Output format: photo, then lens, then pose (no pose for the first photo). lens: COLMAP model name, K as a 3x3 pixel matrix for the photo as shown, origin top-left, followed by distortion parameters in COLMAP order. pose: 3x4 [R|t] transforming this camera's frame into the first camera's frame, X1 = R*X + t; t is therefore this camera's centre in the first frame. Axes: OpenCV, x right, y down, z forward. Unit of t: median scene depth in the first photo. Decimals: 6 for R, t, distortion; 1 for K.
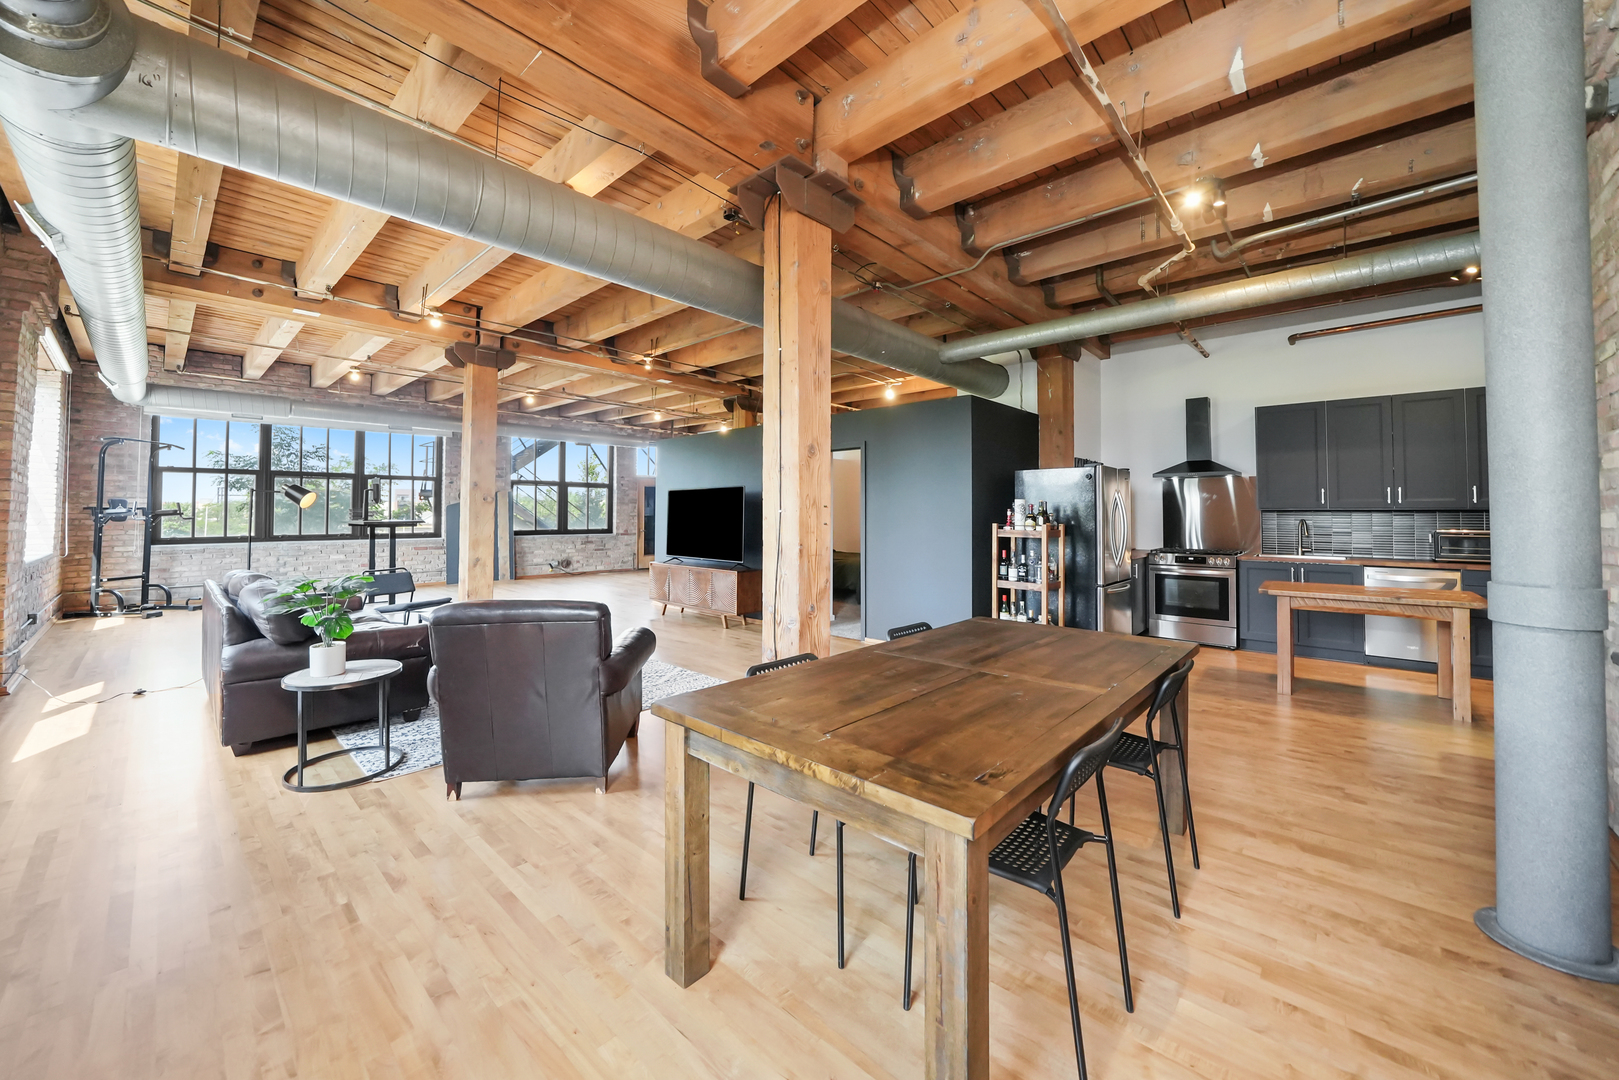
lens RADIAL K [[595.1, 0, 799.7], [0, 595.1, 498.6], [0, 0, 1]] dist [-0.018841, 0.001679]
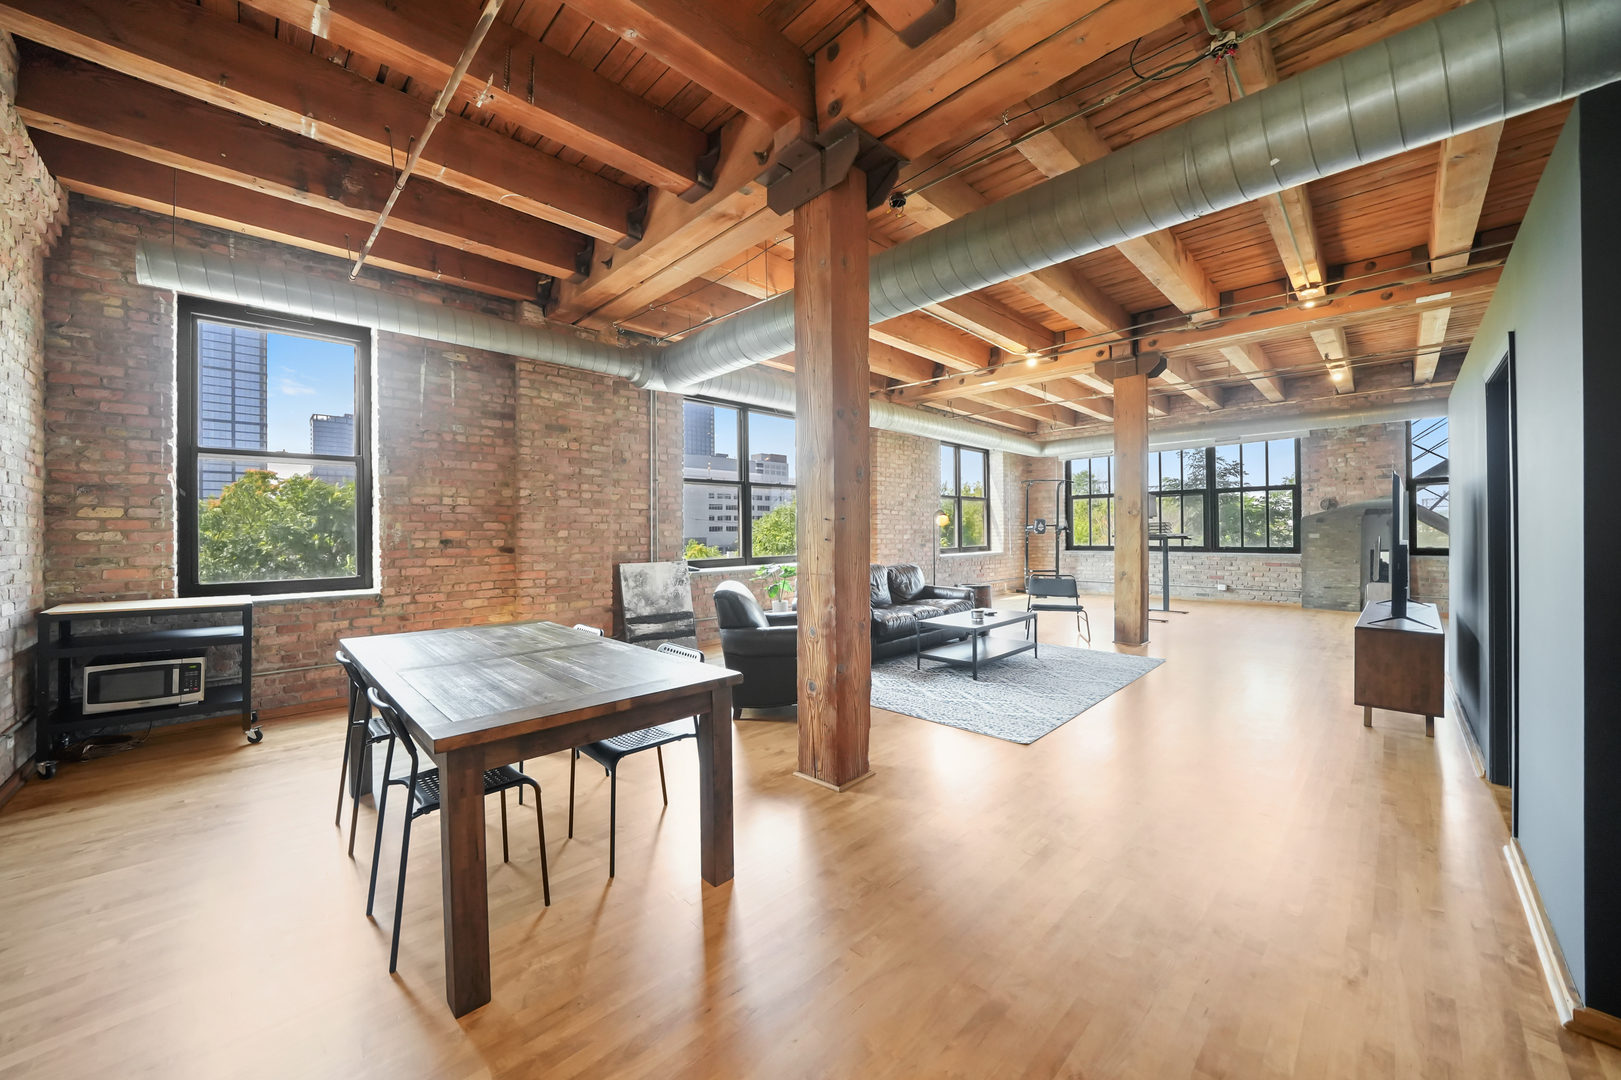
lens RADIAL K [[581.1, 0, 797.8], [0, 581.1, 532.5], [0, 0, 1]] dist [-0.027936, 0.003685]
pose [[-0.066100, -0.000284, -0.997813, 0.283842], [0.034819, 0.999390, -0.002591, 0.011172], [0.997205, -0.034914, -0.066049, 0.314958]]
